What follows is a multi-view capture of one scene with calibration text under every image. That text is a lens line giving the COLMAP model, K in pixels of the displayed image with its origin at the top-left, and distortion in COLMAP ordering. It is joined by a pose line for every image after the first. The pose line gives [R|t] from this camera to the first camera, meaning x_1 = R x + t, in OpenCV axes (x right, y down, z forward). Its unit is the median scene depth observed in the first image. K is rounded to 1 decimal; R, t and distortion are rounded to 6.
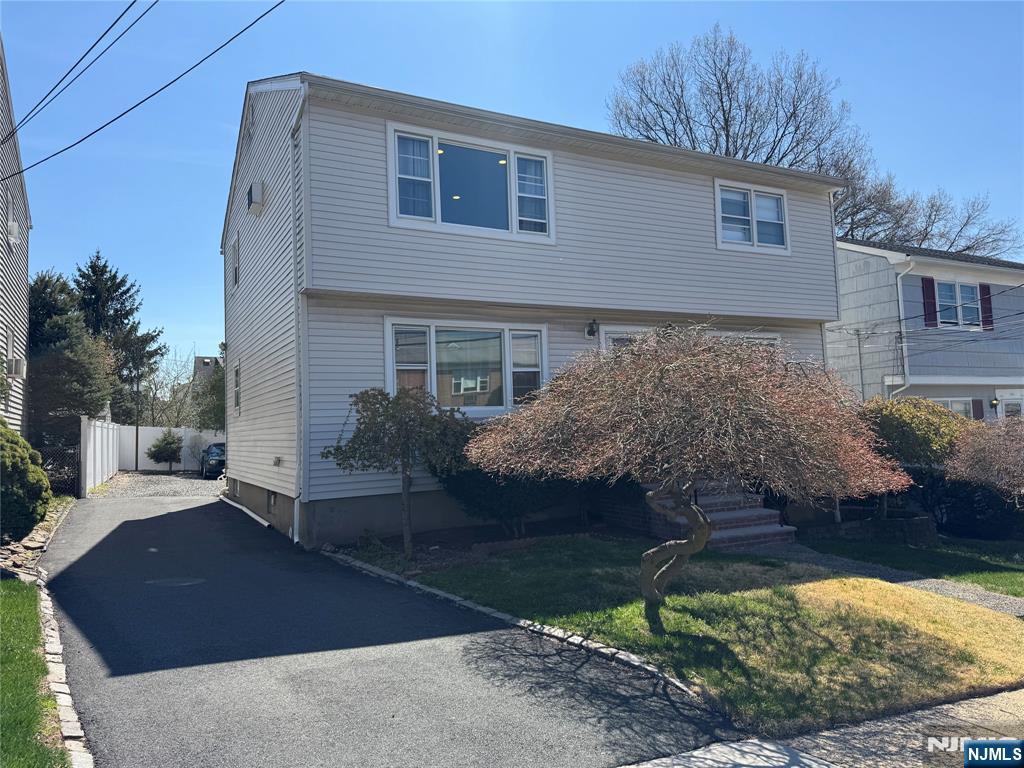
lens RADIAL K [[717.3, 0, 510.7], [0, 717.3, 377.1], [0, 0, 1]] dist [0.093729, -0.128358]
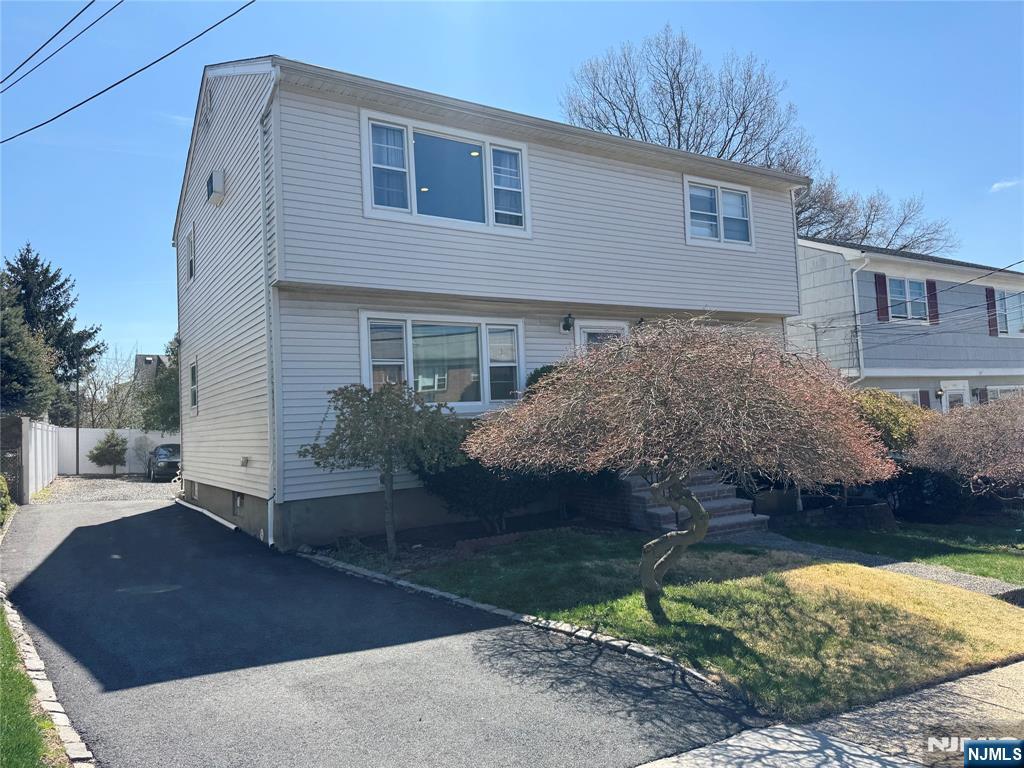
lens RADIAL K [[714.0, 0, 508.7], [0, 714.0, 382.1], [0, 0, 1]] dist [0.093606, -0.126663]
pose [[0.996227, -0.008941, 0.086322, -0.059984], [0.008088, 0.999915, 0.010222, 0.004068], [-0.086406, -0.009485, 0.996215, 0.016920]]
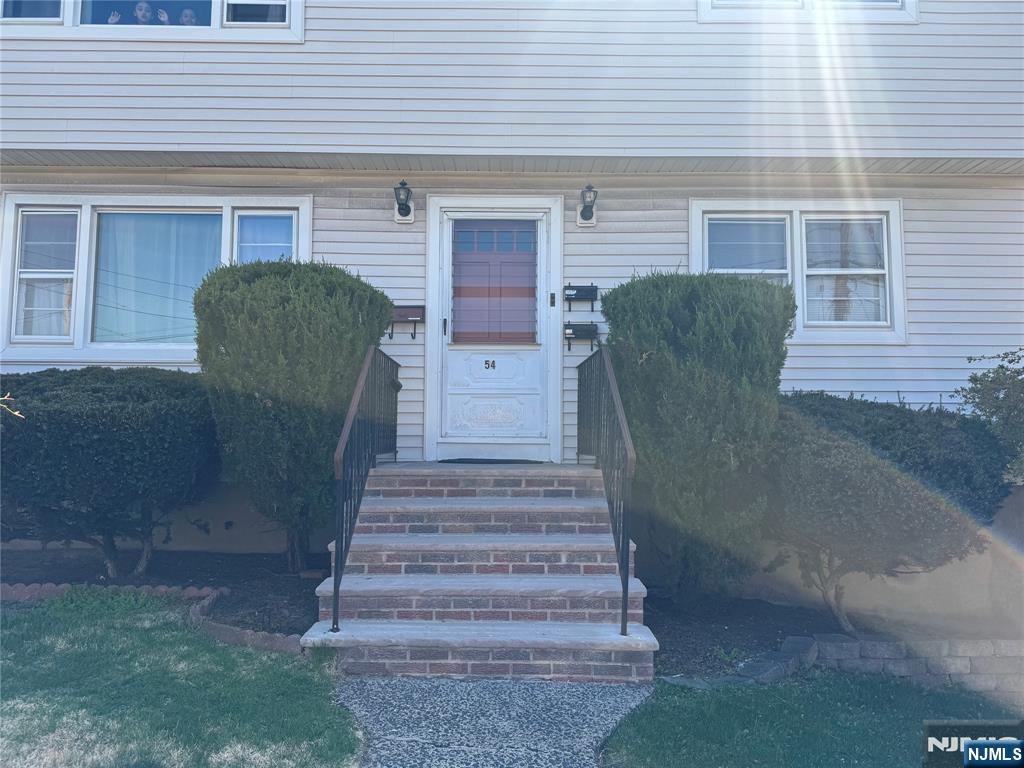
lens RADIAL K [[728.1, 0, 512.0], [0, 728.1, 384.0], [0, 0, 1]] dist [0.008503, 0.003858]
pose [[0.890528, -0.000435, -0.454929, 0.477709], [-0.004719, 0.999937, -0.010194, 0.080802], [0.454905, 0.011225, 0.890469, 0.625255]]
